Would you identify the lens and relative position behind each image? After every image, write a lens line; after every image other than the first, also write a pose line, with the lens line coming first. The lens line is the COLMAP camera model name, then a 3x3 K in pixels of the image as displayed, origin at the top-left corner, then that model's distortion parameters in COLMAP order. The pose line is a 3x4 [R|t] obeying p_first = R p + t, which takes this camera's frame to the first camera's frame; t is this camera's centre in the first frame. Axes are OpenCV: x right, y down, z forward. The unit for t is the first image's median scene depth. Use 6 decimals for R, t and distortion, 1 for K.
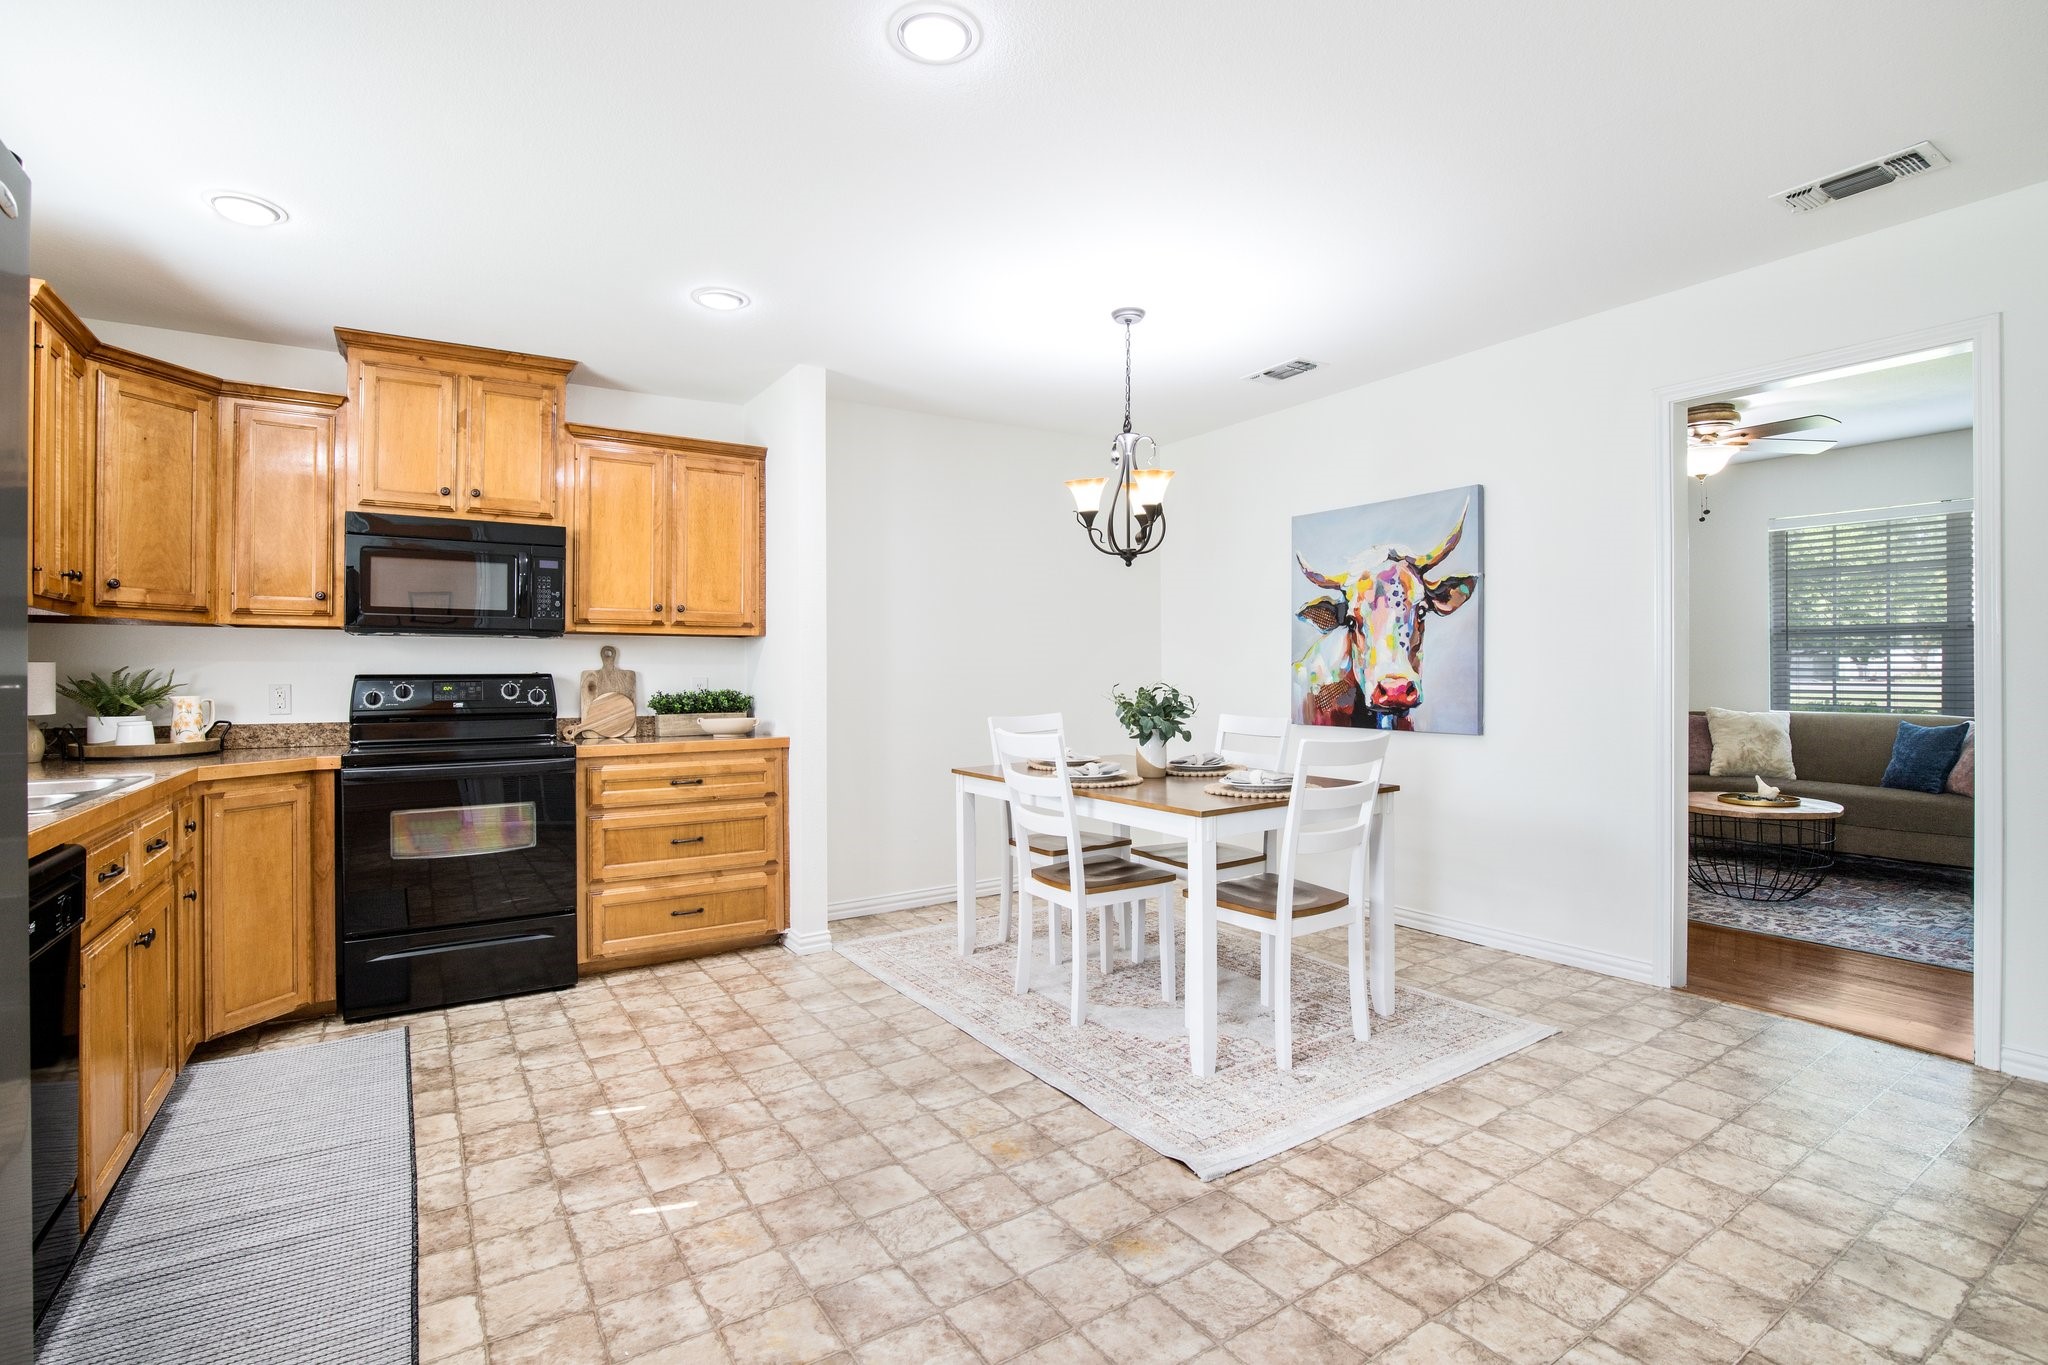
lens RADIAL K [[972.1, 0, 1122.4], [0, 972.1, 671.3], [0, 0, 1]] dist [-0.035406, 0.005201]
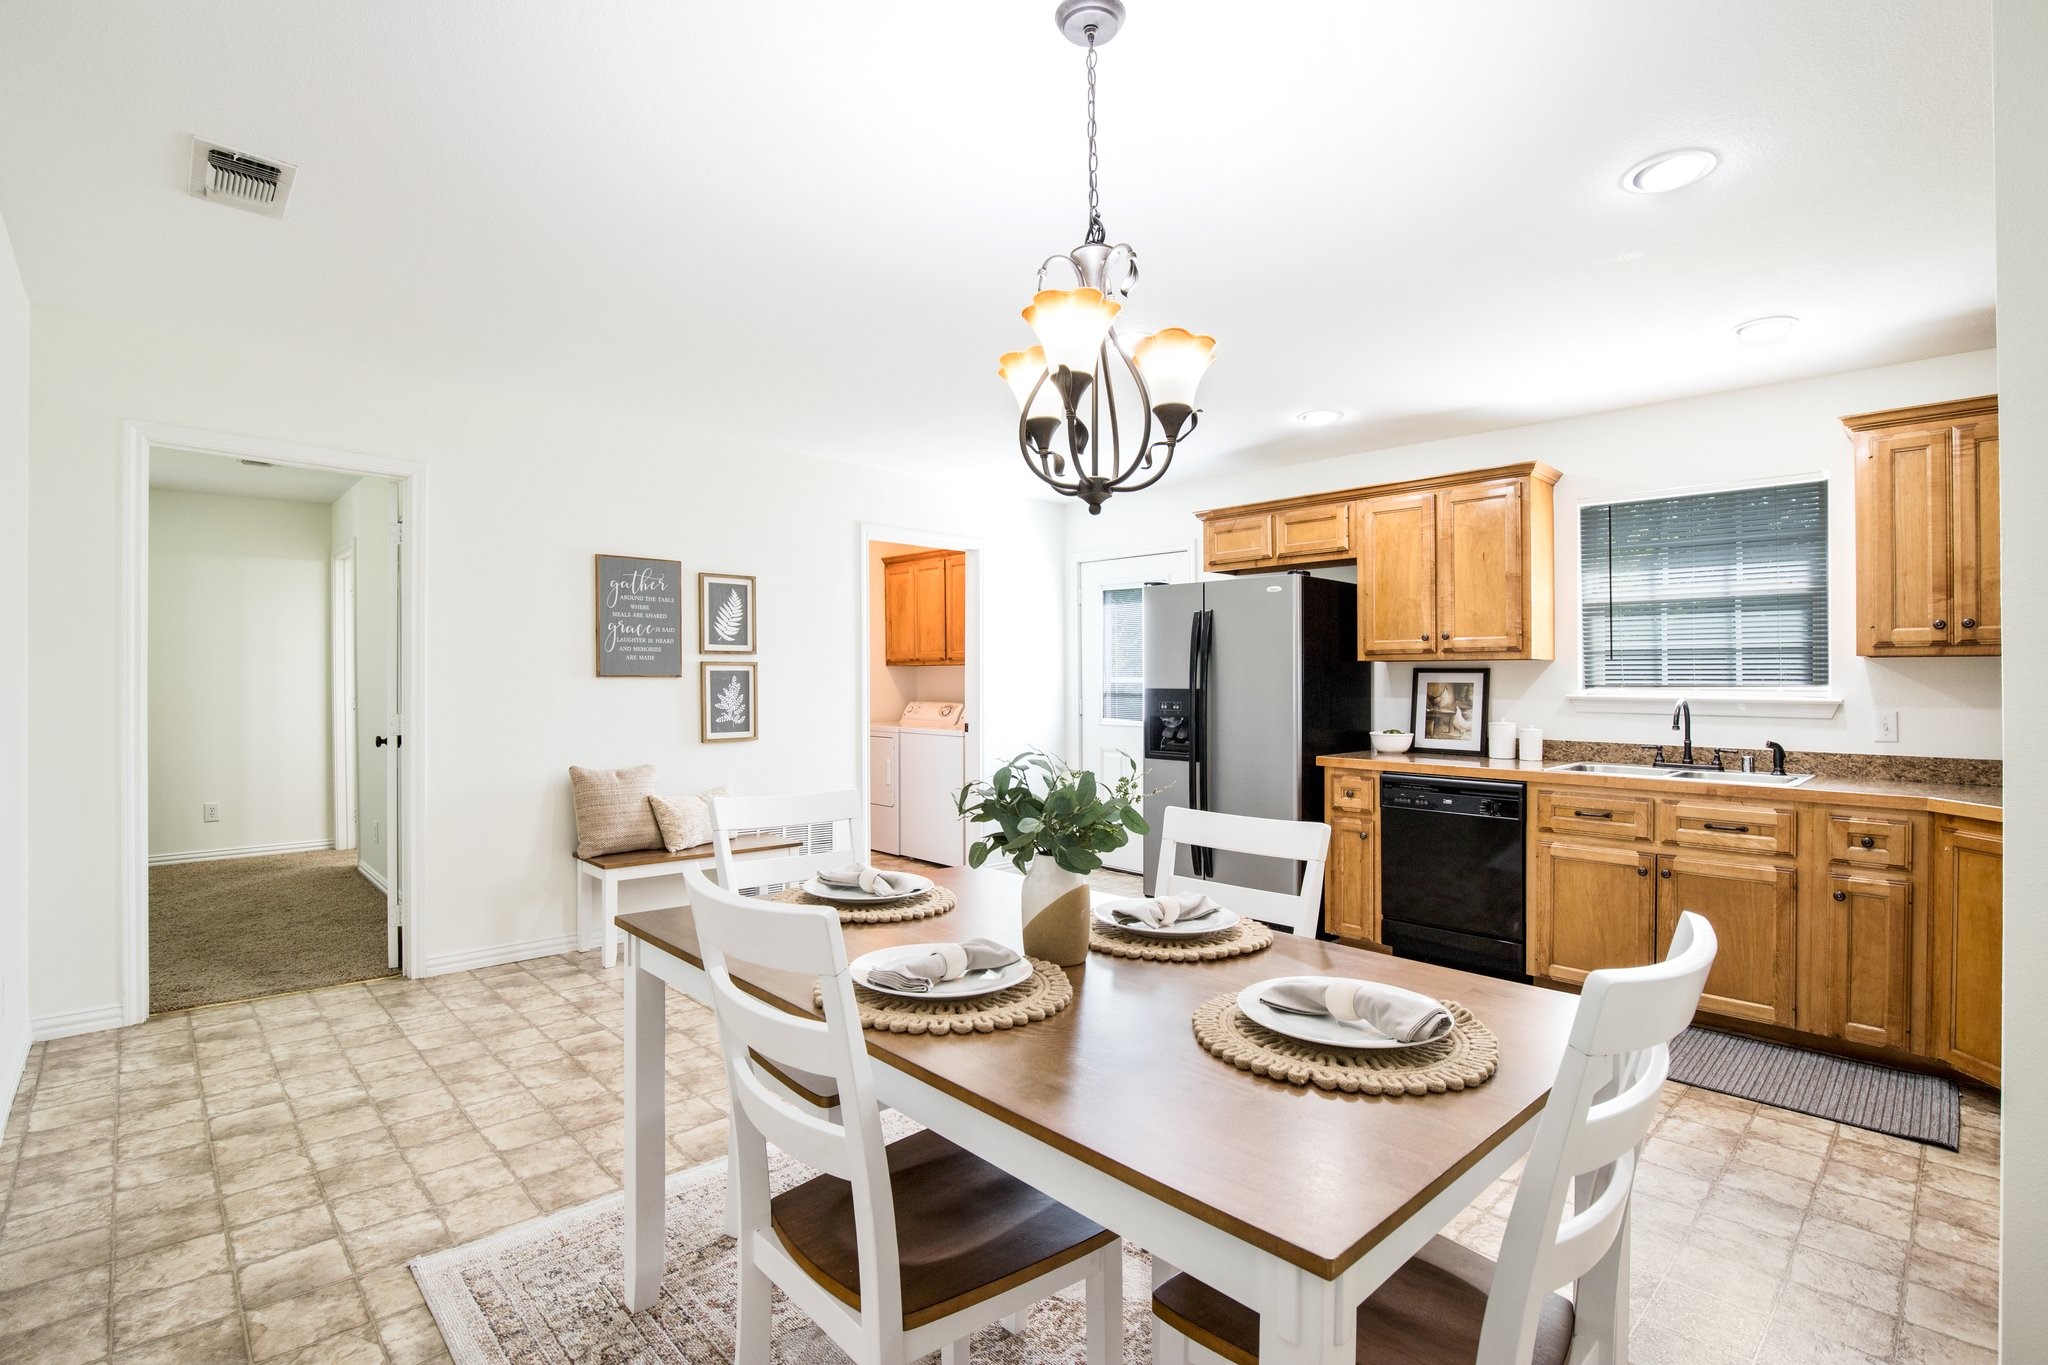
lens RADIAL K [[972.1, 0, 1037.8], [0, 972.1, 687.1], [0, 0, 1]] dist [-0.035406, 0.005201]
pose [[-0.992401, -0.000246, -0.123042, 0.111670], [-0.000981, 0.999982, 0.005910, -0.021177], [0.123038, 0.005986, -0.992384, 1.472185]]
